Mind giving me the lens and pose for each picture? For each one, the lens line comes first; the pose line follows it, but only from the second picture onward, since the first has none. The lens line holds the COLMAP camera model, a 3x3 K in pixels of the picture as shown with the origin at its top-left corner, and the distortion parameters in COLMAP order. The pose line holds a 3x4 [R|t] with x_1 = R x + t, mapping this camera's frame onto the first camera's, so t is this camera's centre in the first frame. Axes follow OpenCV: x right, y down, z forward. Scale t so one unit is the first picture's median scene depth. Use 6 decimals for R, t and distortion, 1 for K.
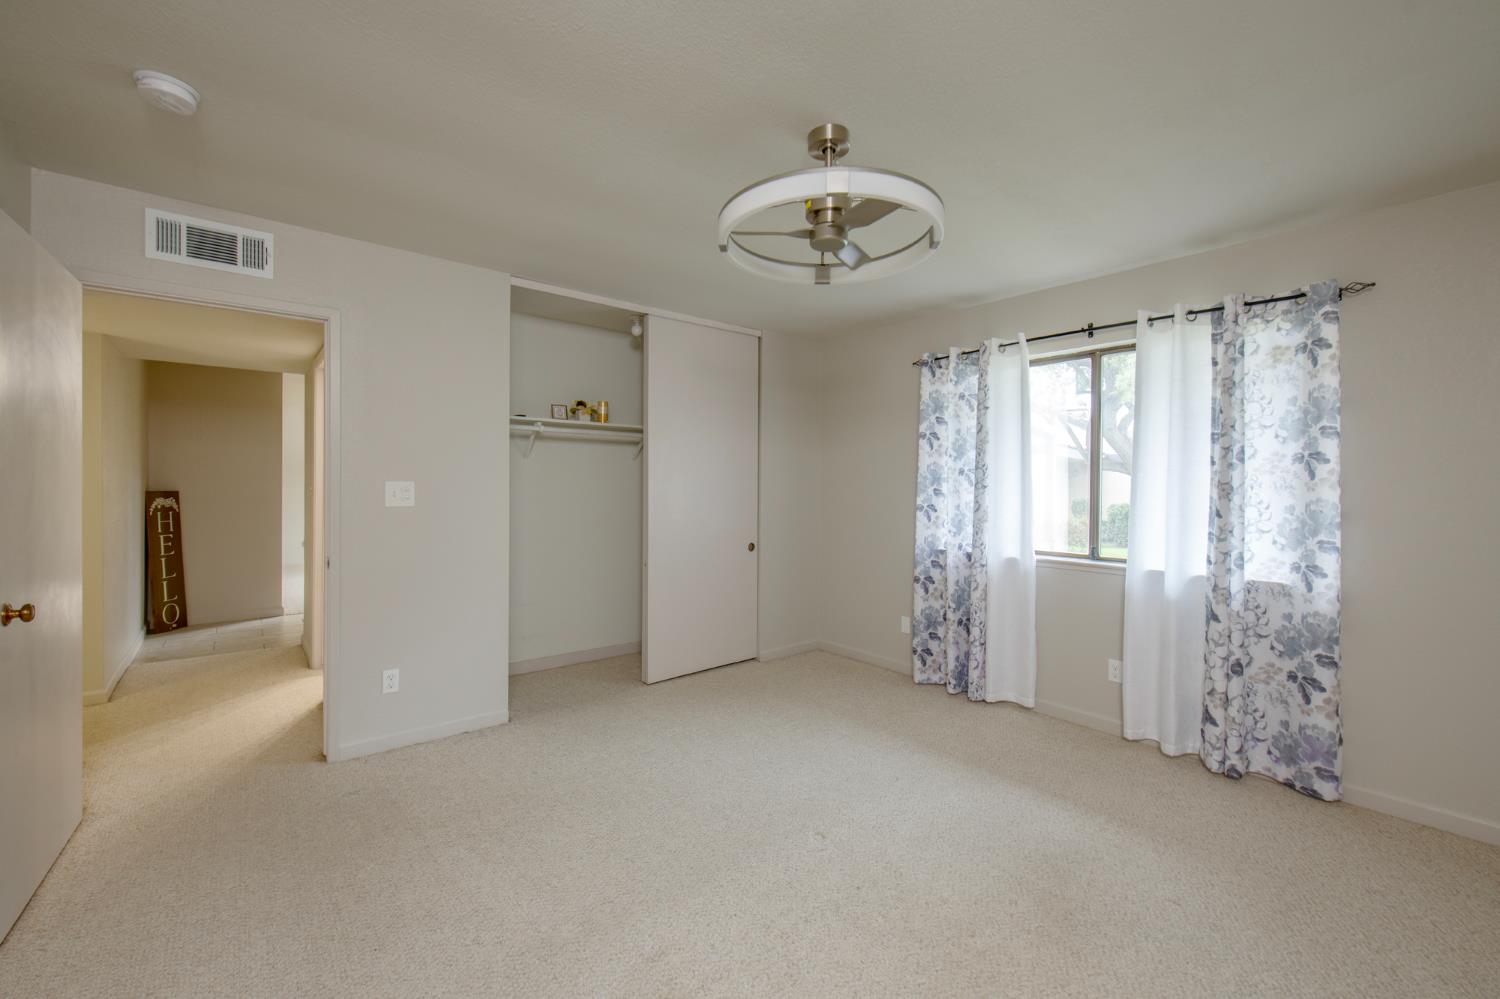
lens RADIAL K [[614.5, 0, 758.9], [0, 614.5, 495.5], [0, 0, 1]] dist [-0.002062, -0.000901]
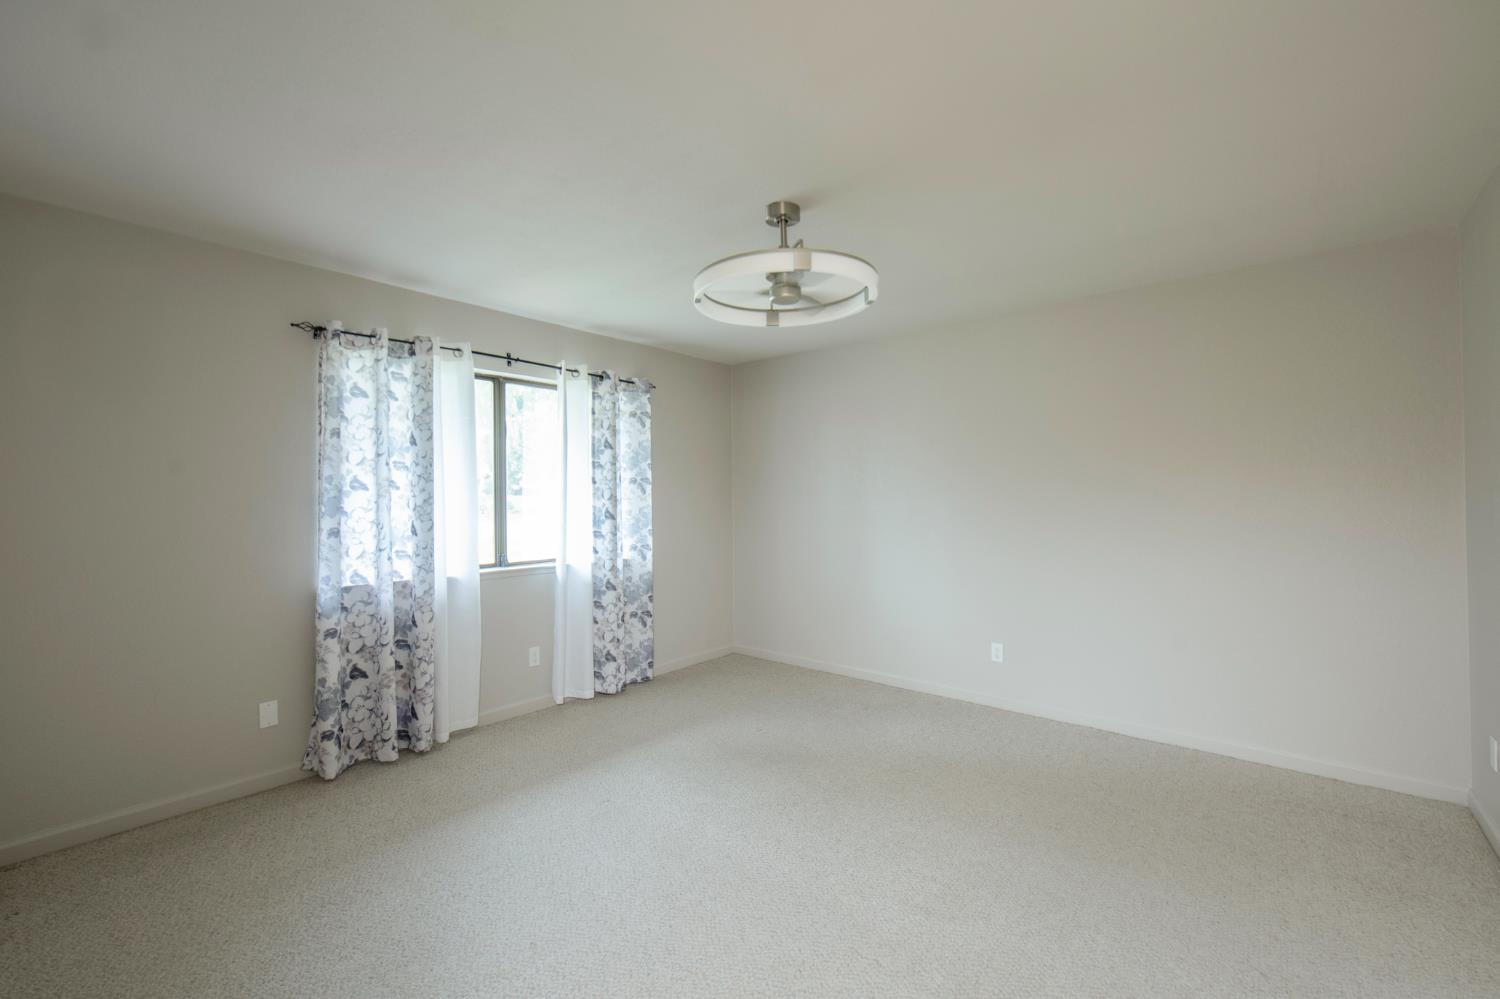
lens RADIAL K [[614.5, 0, 758.4], [0, 614.5, 493.0], [0, 0, 1]] dist [-0.002062, -0.000901]
pose [[-0.171720, 0.000652, 0.985146, -0.685689], [0.019500, 0.999806, 0.002738, -0.023131], [-0.984953, 0.019680, -0.171700, 0.813238]]
